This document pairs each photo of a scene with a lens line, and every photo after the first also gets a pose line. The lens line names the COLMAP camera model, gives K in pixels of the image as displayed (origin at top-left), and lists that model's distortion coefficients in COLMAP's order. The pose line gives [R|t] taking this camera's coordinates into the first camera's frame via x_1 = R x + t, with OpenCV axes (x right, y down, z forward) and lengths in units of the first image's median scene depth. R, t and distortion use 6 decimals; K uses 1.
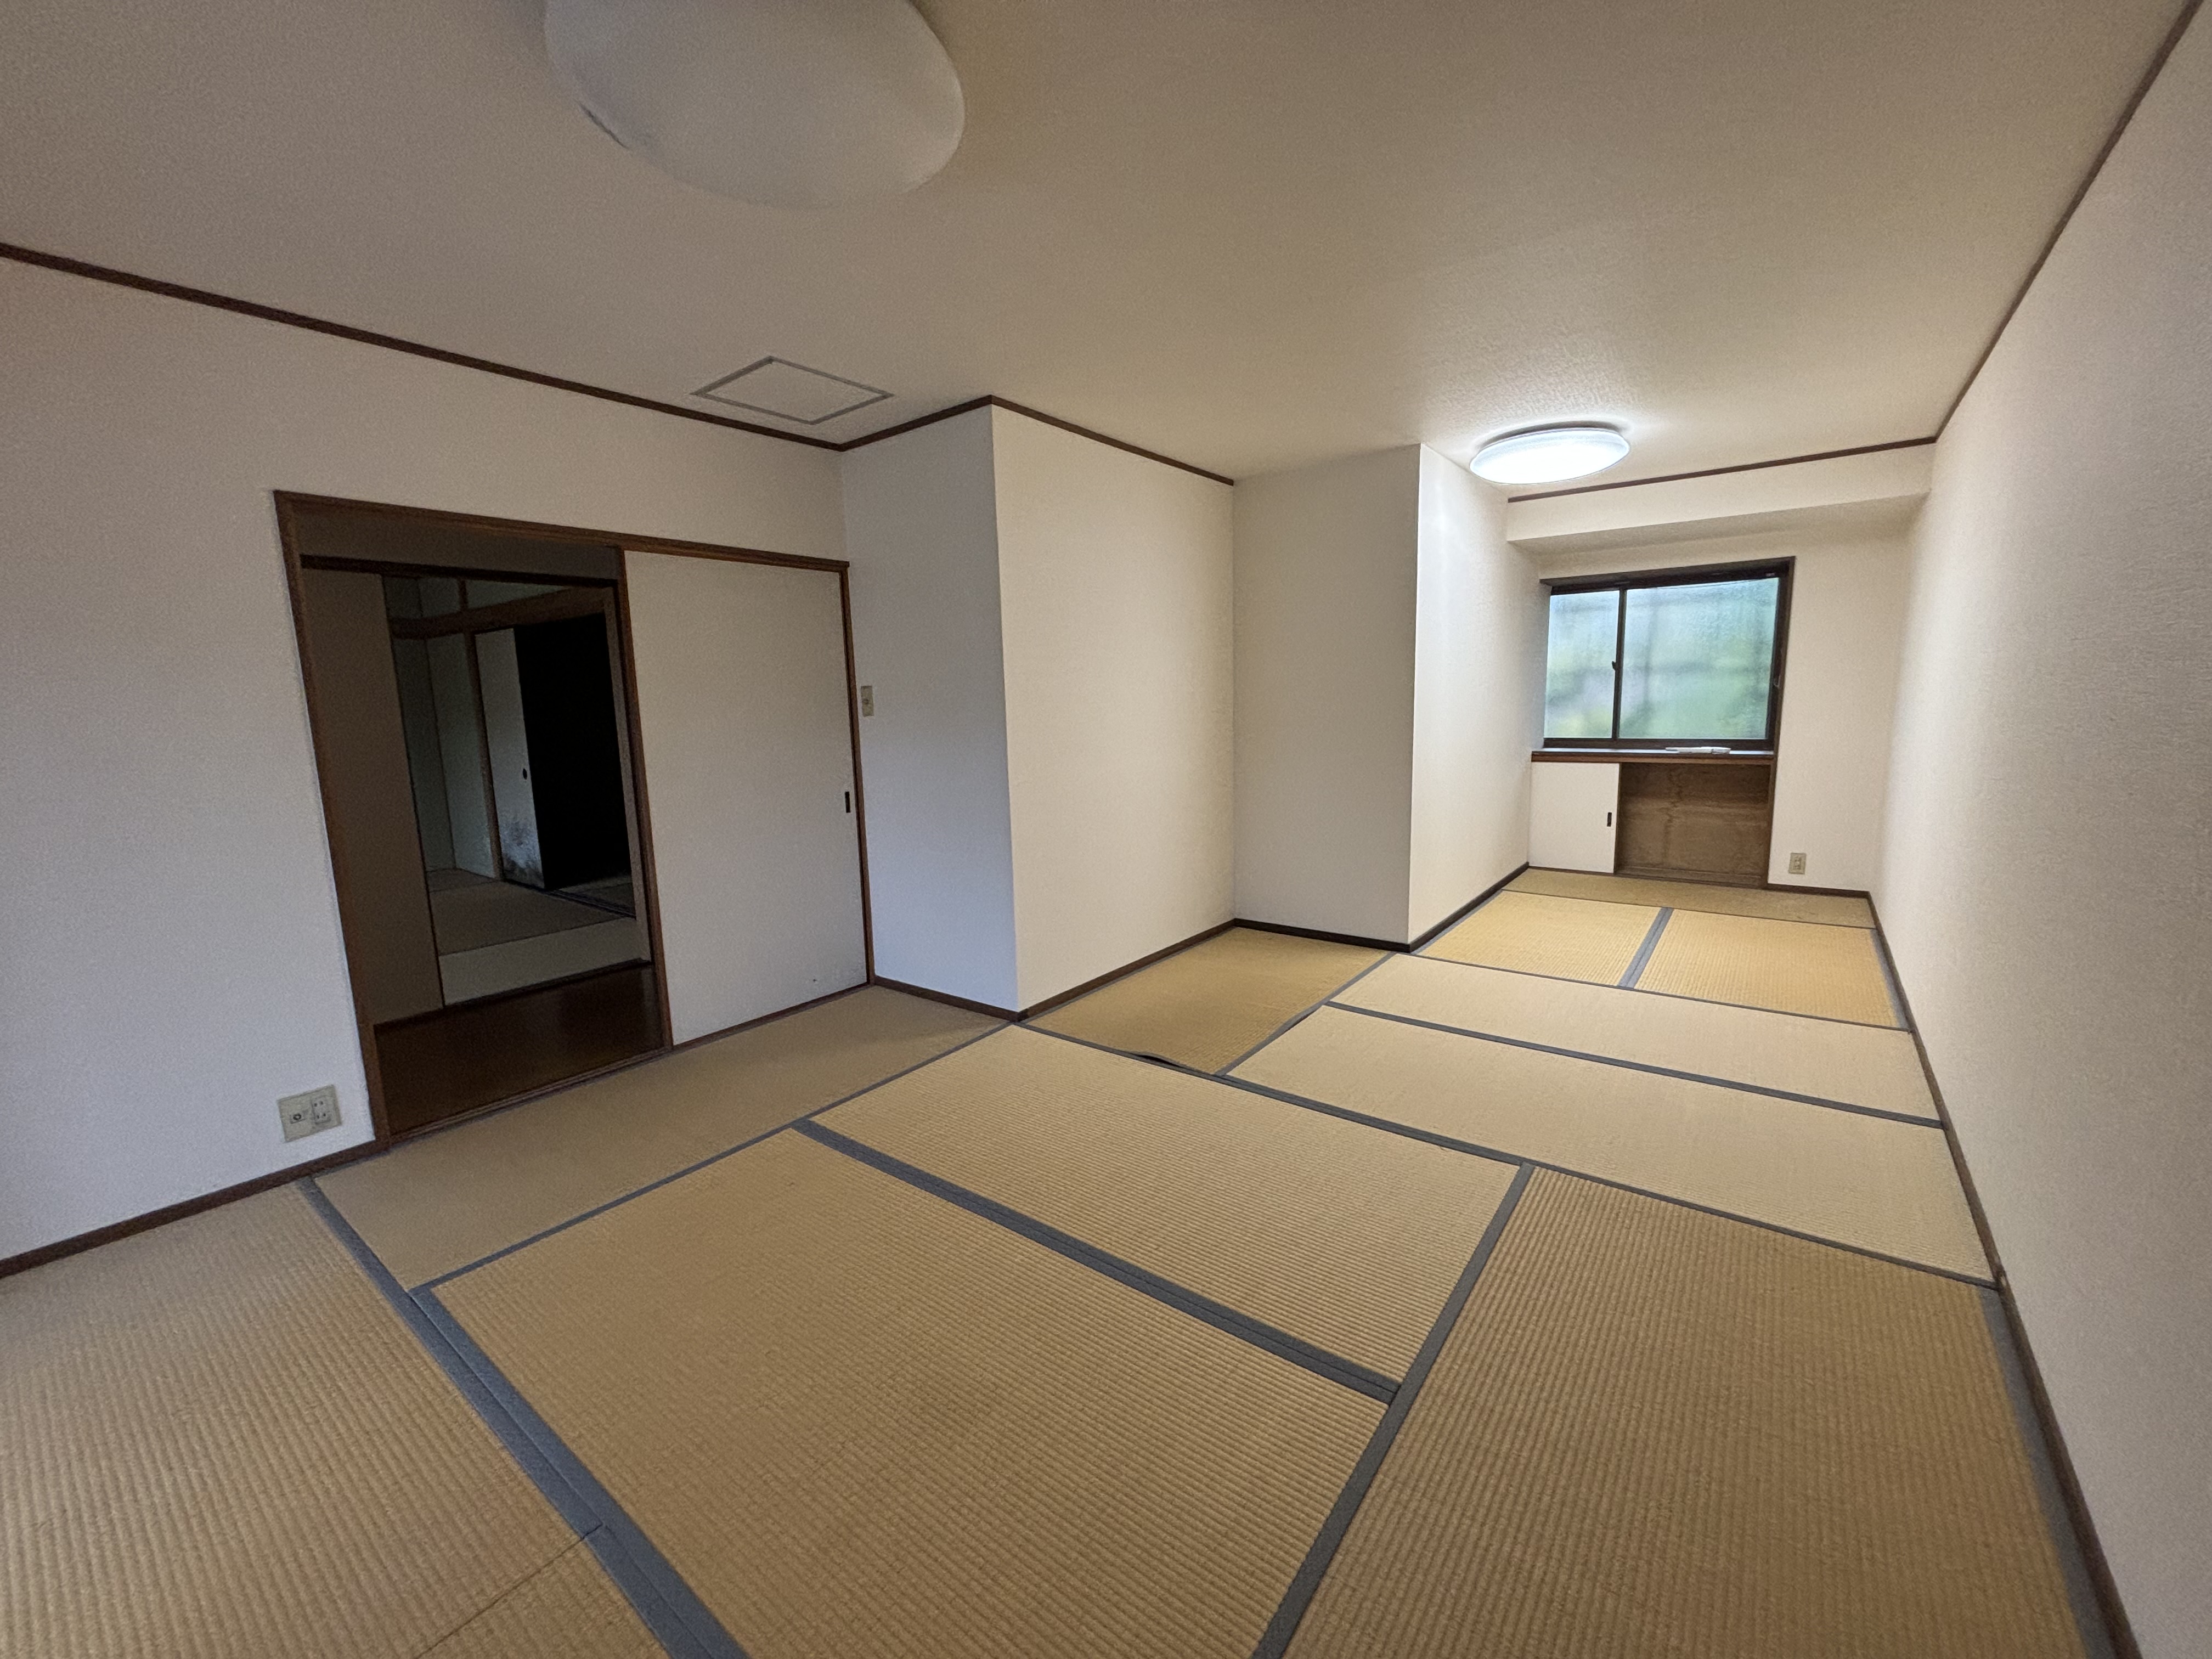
lens RADIAL K [[884.2, 0, 1106.0], [0, 884.2, 829.5], [0, 0, 1]] dist [0.000988, 0.000077]
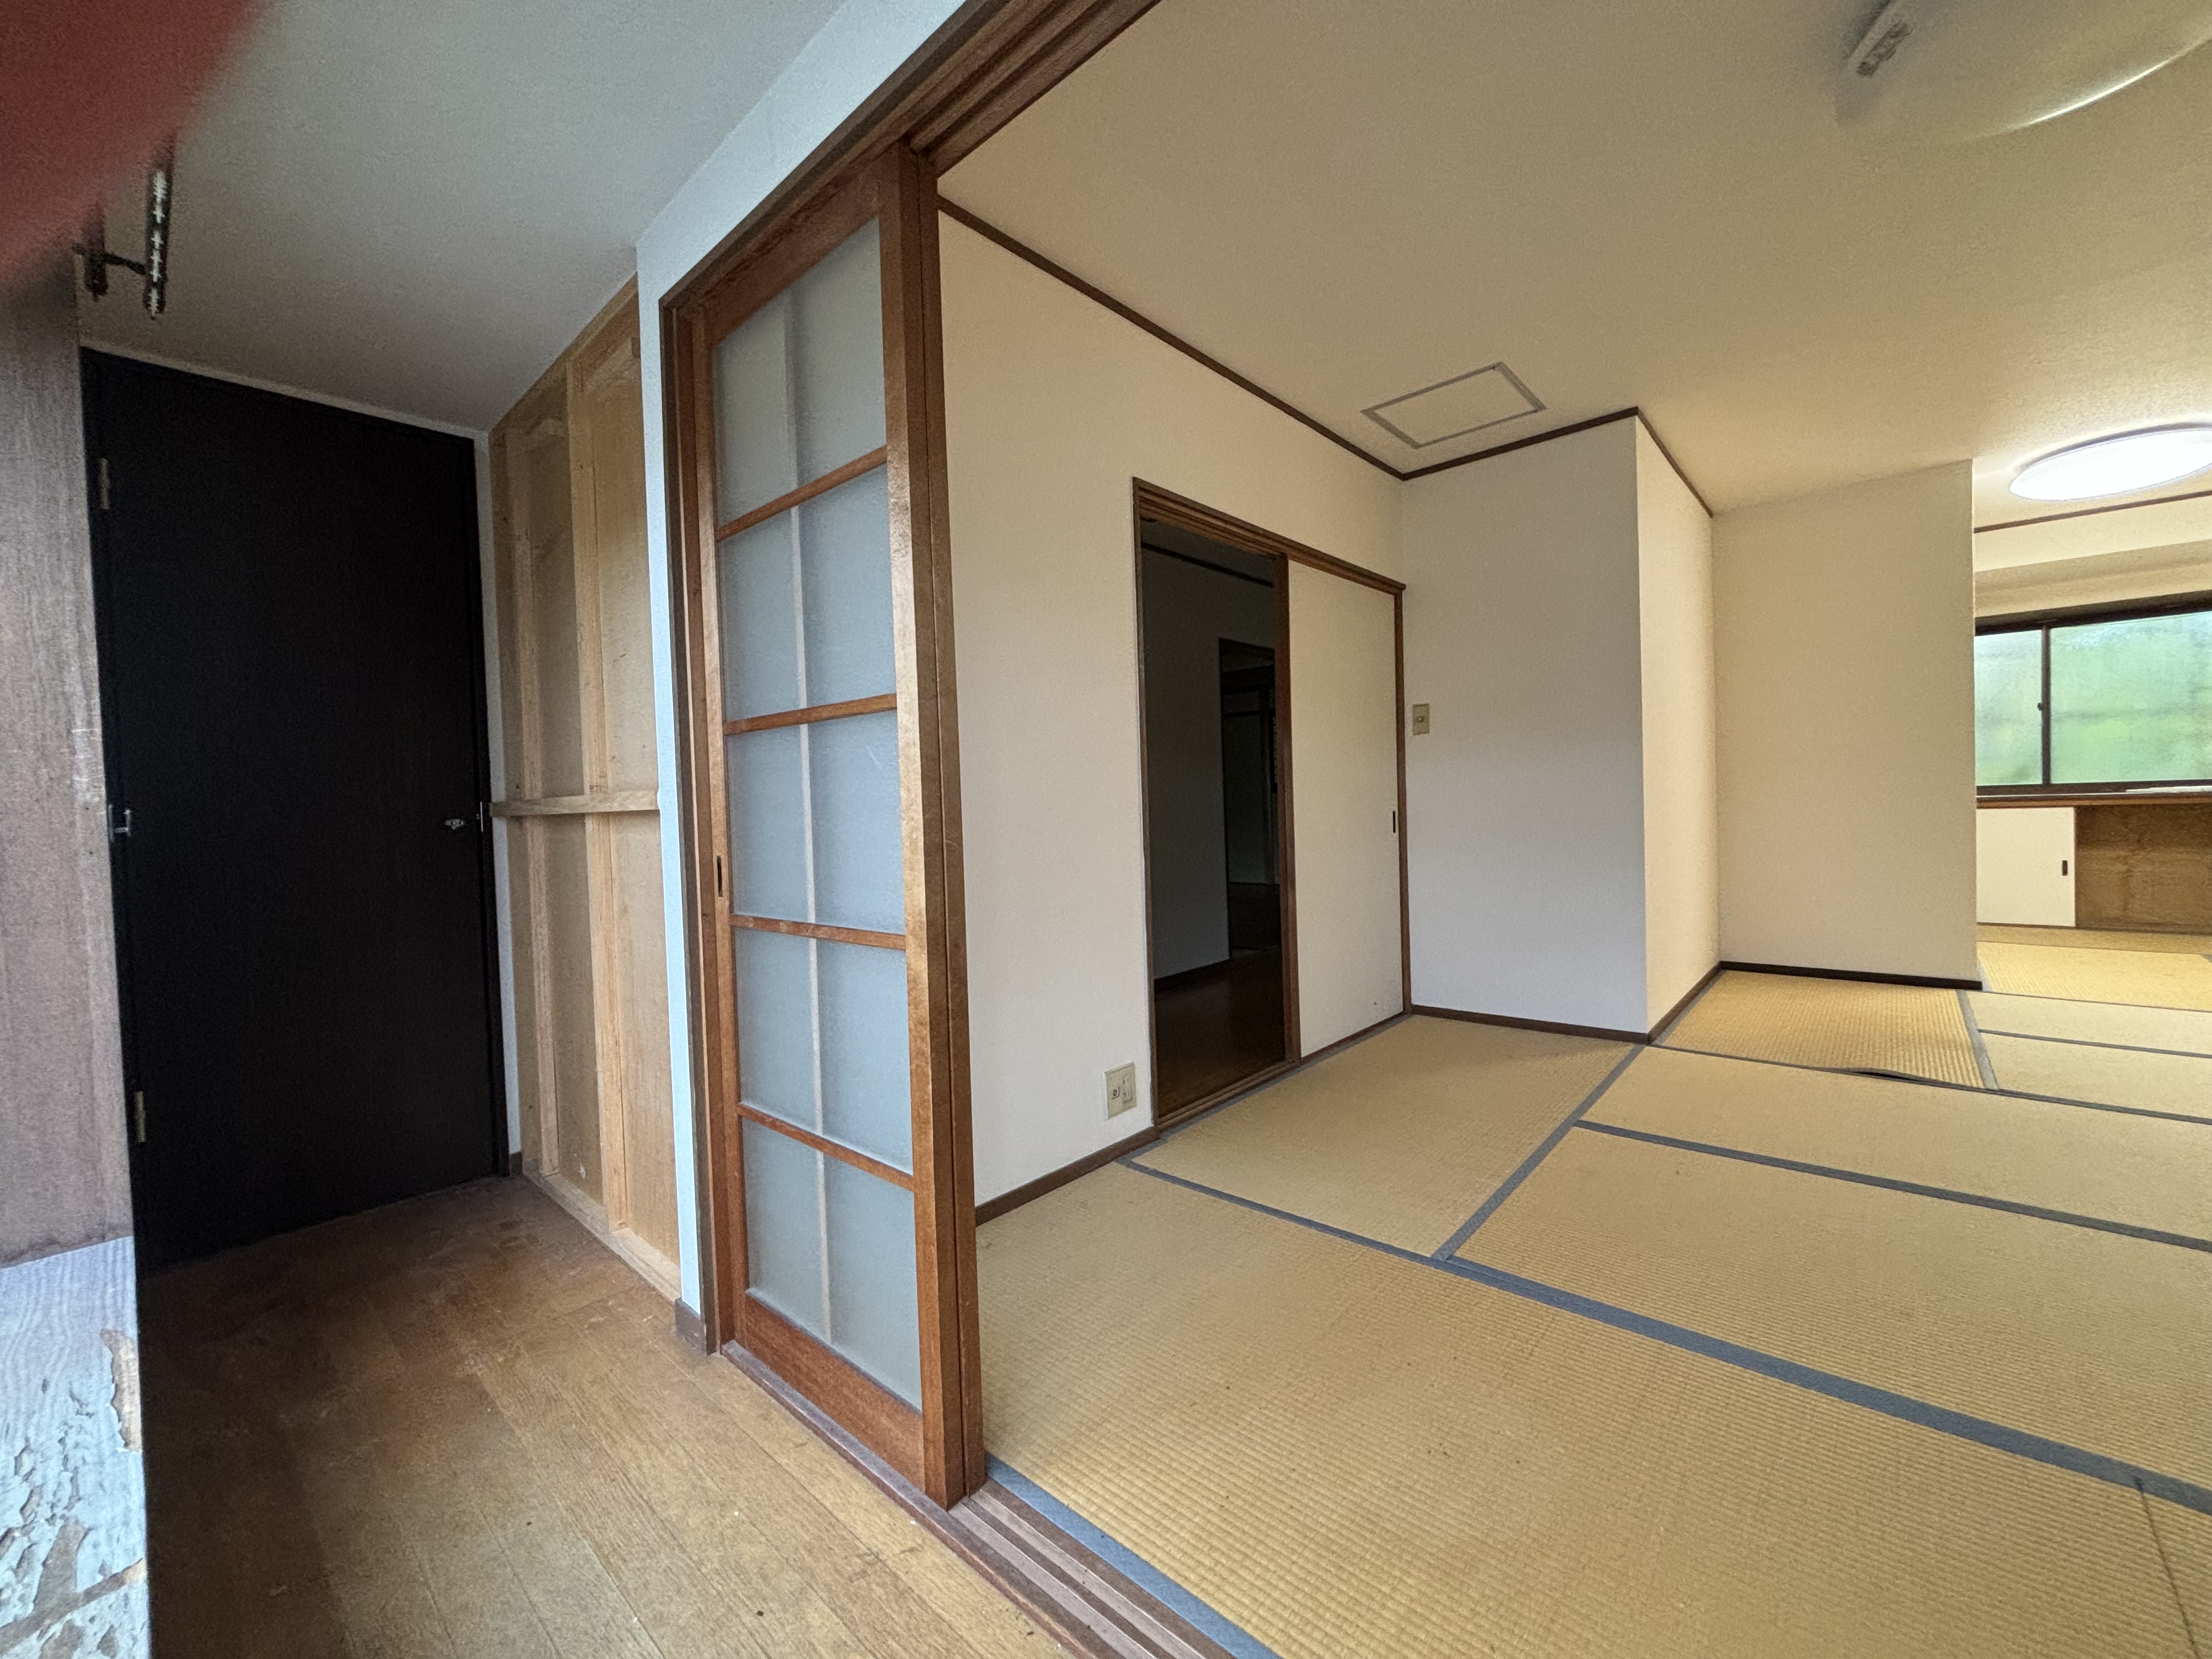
lens RADIAL K [[890.1, 0, 1106.0], [0, 890.1, 829.5], [0, 0, 1]] dist [-0.001255, -0.000095]
pose [[0.996974, -0.003730, -0.077644, -0.517012], [-0.005592, 0.992819, -0.119497, 0.093928], [0.077532, 0.119569, 0.989794, -0.003908]]
